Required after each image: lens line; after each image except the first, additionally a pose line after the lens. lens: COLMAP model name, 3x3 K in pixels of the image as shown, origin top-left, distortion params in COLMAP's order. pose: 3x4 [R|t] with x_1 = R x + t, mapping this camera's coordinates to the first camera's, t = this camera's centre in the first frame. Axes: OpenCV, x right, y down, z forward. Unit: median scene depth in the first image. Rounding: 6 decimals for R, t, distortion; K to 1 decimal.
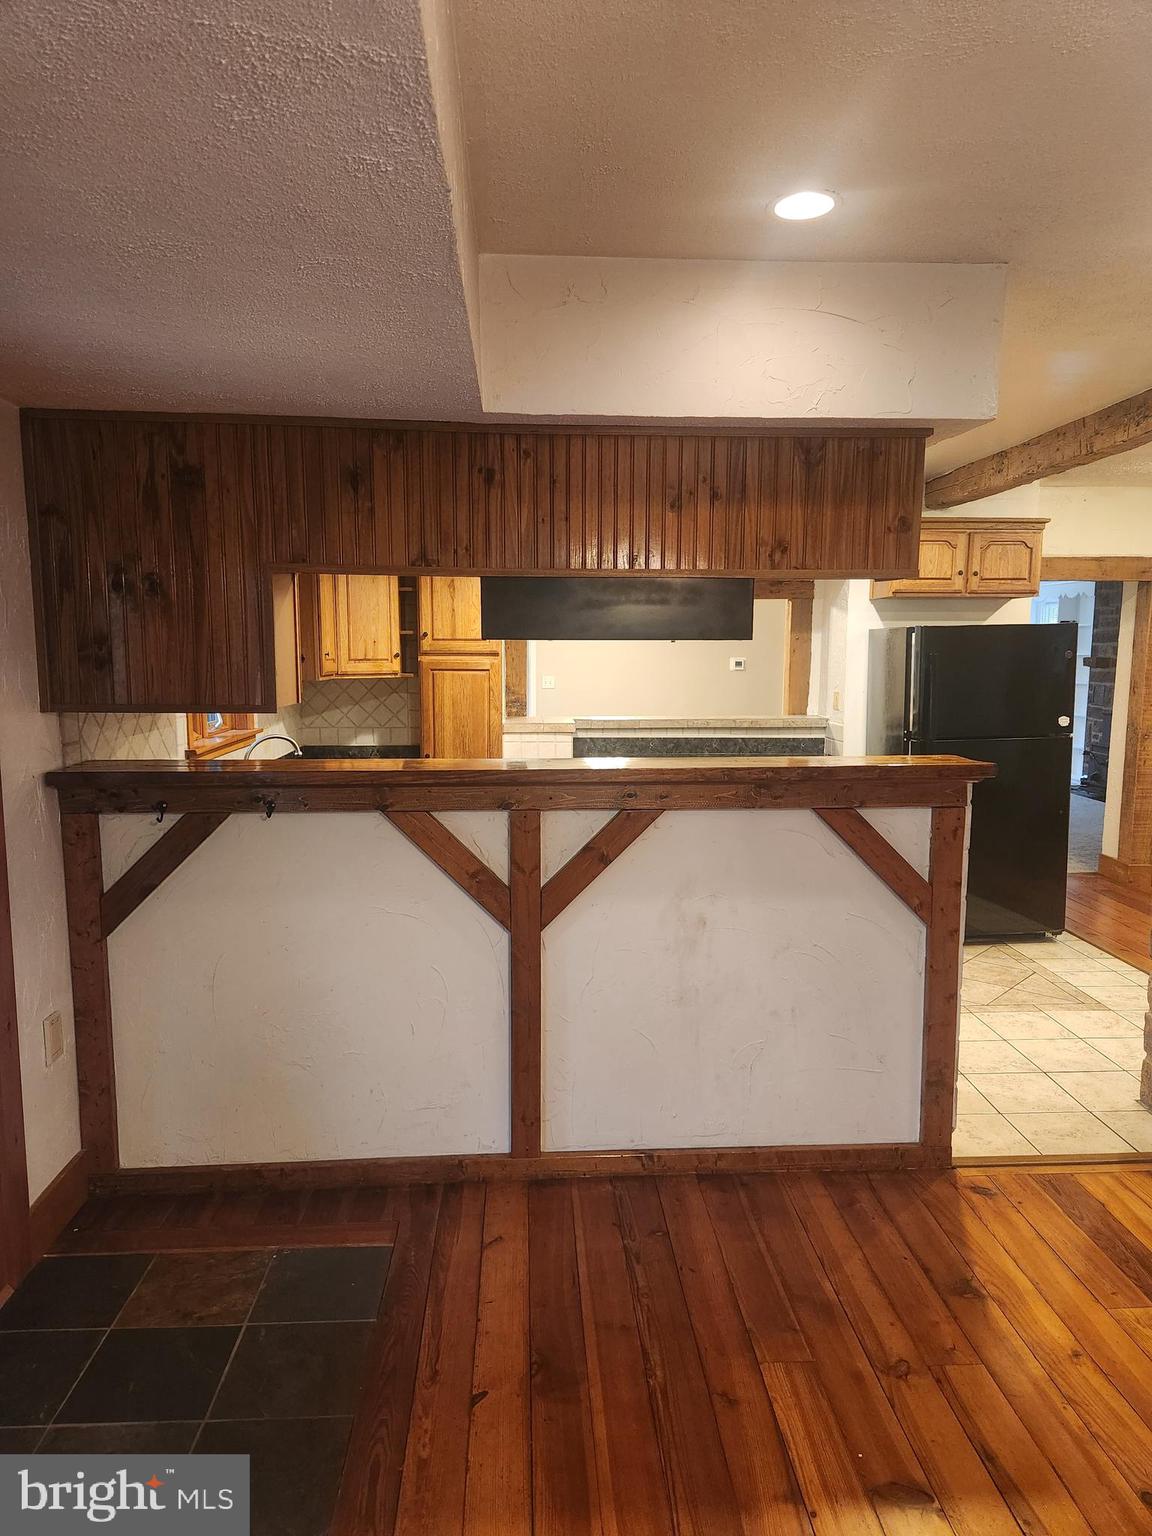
lens RADIAL K [[1043.4, 0, 580.4], [0, 1043.4, 771.9], [0, 0, 1]] dist [0.059476, -0.049518]
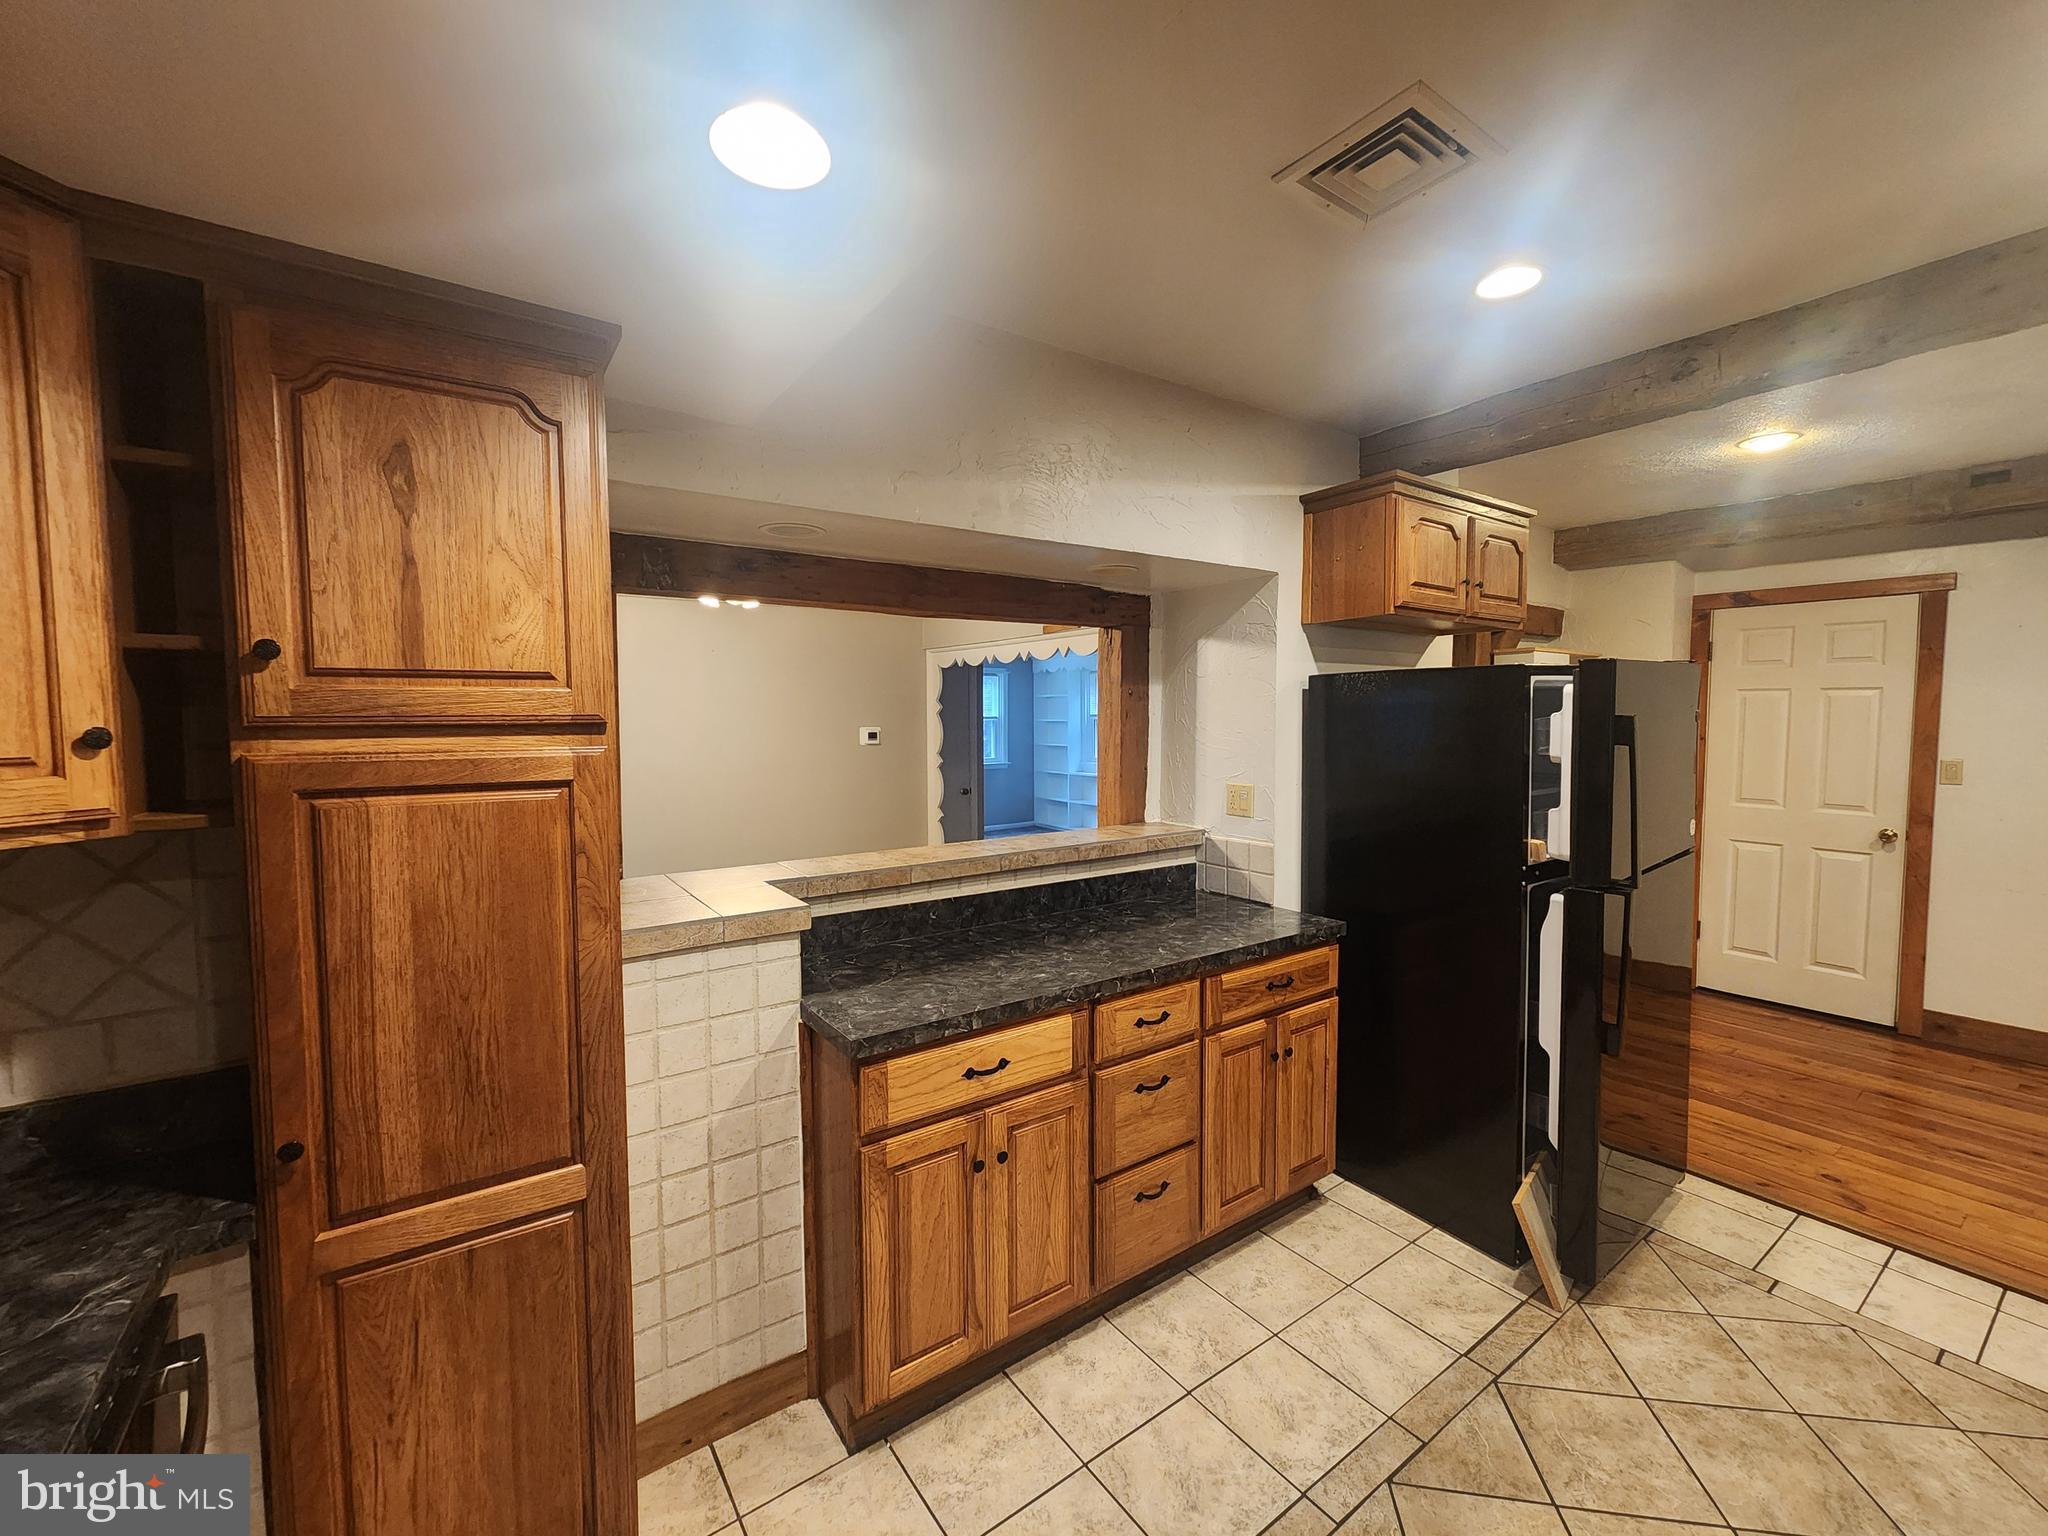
lens RADIAL K [[840.4, 0, 1031.4], [0, 840.4, 757.7], [0, 0, 1]] dist [-0.005833, 0.001817]
pose [[0.846657, -0.033183, 0.531103, -0.101827], [0.070406, 0.996265, -0.049992, -0.084282], [-0.527460, 0.079719, 0.845831, 0.740913]]
